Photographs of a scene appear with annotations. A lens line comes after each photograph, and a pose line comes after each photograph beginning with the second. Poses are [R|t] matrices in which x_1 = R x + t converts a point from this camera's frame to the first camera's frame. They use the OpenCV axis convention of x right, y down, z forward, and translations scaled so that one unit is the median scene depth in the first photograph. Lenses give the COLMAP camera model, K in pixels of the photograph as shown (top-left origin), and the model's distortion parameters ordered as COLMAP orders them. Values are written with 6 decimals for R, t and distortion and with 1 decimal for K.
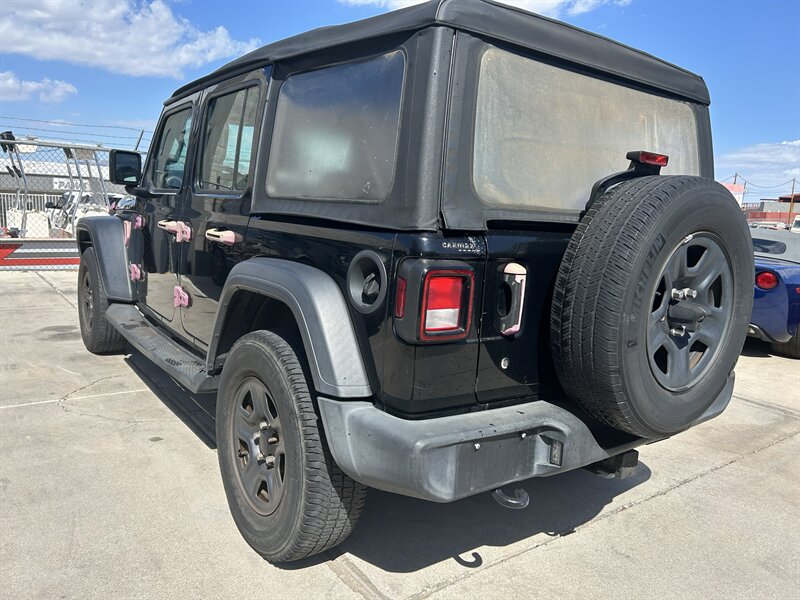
lens RADIAL K [[596.4, 0, 397.1], [0, 596.4, 301.1], [0, 0, 1]] dist [0.064384, -0.066577]
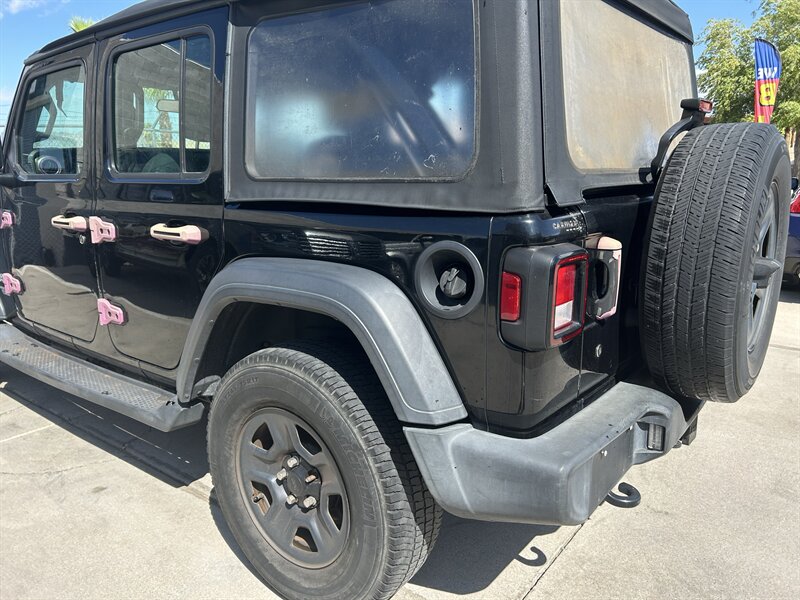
lens RADIAL K [[598.7, 0, 404.1], [0, 598.7, 301.3], [0, 0, 1]] dist [0.063882, -0.069065]
pose [[0.959080, -0.133879, 0.249484, -0.293252], [0.114287, 0.989226, 0.091495, -0.078678], [-0.259045, -0.059238, 0.964047, 0.212198]]
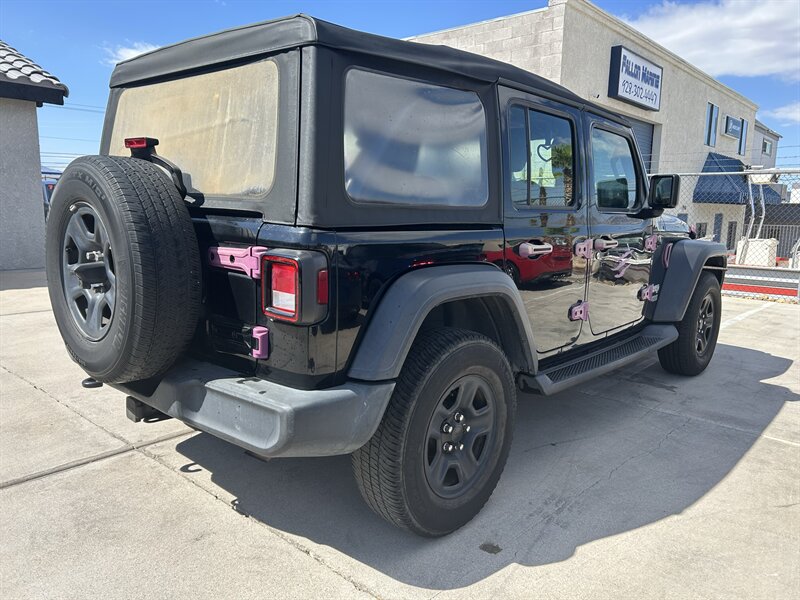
lens RADIAL K [[604.9, 0, 398.2], [0, 604.9, 304.8], [0, 0, 1]] dist [0.029787, -0.004261]
pose [[0.203406, 0.112946, -0.972558, 1.710053], [-0.171993, 0.982000, 0.078071, -0.111131], [0.963869, 0.151393, 0.219171, 1.291908]]
